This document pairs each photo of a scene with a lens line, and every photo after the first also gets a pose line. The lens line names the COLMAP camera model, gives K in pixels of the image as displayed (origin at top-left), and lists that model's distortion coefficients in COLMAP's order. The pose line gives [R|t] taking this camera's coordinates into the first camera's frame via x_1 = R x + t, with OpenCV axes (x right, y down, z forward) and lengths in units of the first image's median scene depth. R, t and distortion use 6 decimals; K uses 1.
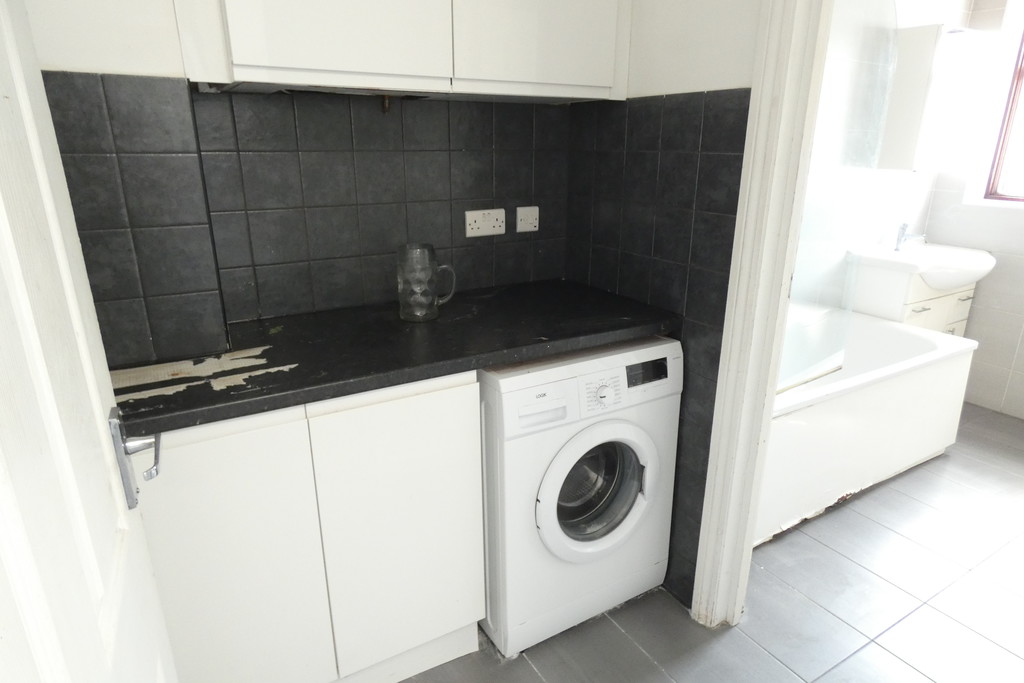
lens RADIAL K [[610.1, 0, 511.1], [0, 610.1, 344.5], [0, 0, 1]] dist [-0.019817, 0.000272]
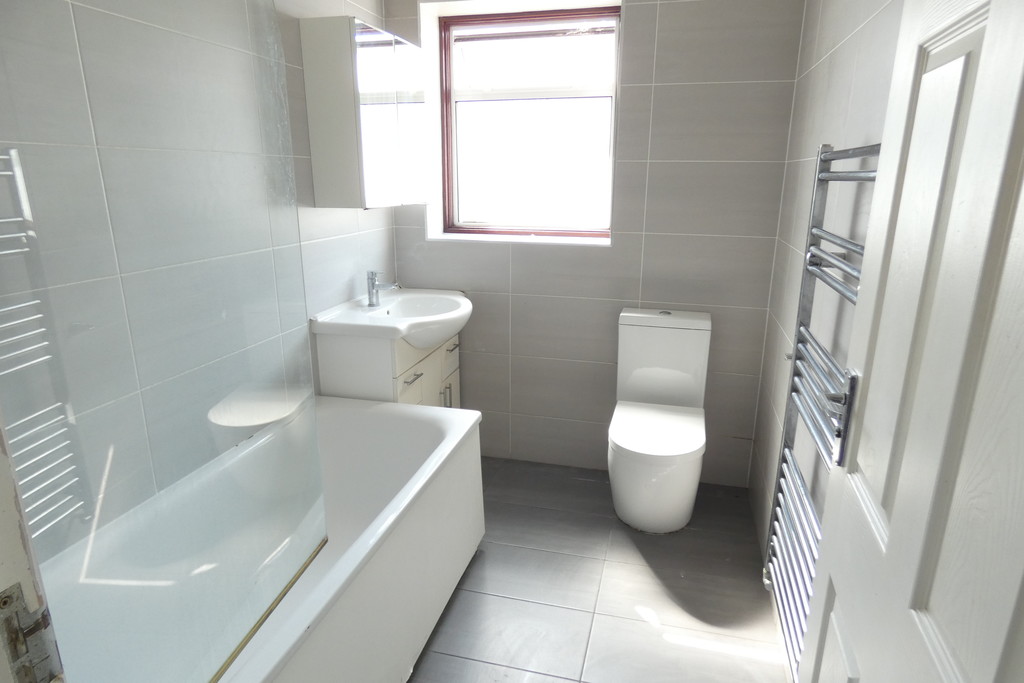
lens RADIAL K [[610.1, 0, 515.7], [0, 610.1, 342.9], [0, 0, 1]] dist [-0.019817, 0.000272]
pose [[0.708584, -0.187405, 0.680285, 0.227766], [0.220991, 0.974524, 0.038278, -0.099603], [-0.670128, 0.123214, 0.731948, 0.305124]]
